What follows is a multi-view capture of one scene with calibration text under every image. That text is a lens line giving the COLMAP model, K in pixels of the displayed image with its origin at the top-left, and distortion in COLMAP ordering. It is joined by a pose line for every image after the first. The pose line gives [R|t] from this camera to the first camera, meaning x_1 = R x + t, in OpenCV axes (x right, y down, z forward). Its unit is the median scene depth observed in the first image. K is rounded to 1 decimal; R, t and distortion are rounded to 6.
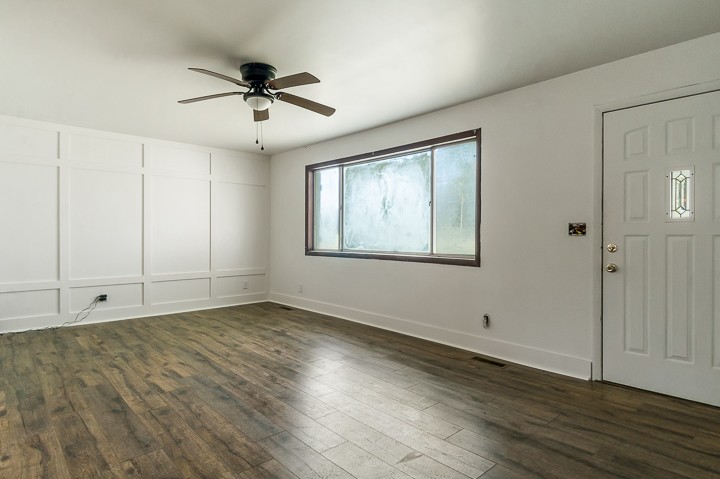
lens RADIAL K [[389.4, 0, 359.3], [0, 389.4, 238.6], [0, 0, 1]] dist [-0.001776, 0.001532]
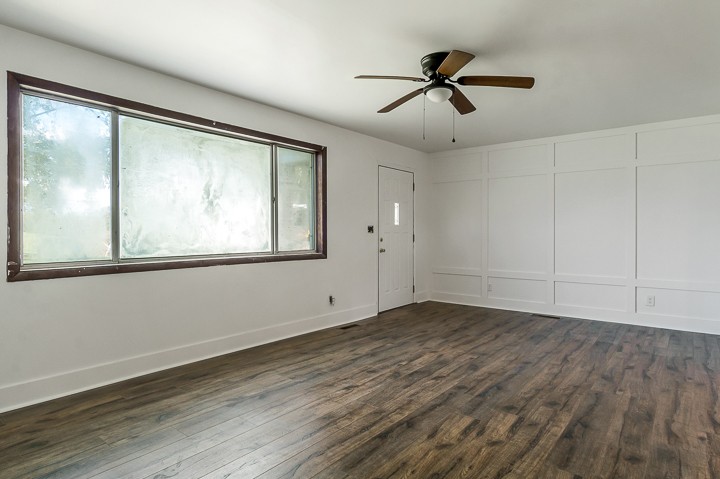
lens RADIAL K [[389.4, 0, 363.4], [0, 389.4, 232.3], [0, 0, 1]] dist [-0.001776, 0.001532]
pose [[-0.115771, -0.002778, 0.993272, -1.075159], [0.010043, 0.999942, 0.003967, -0.016428], [-0.993225, 0.010434, -0.115736, 1.179262]]
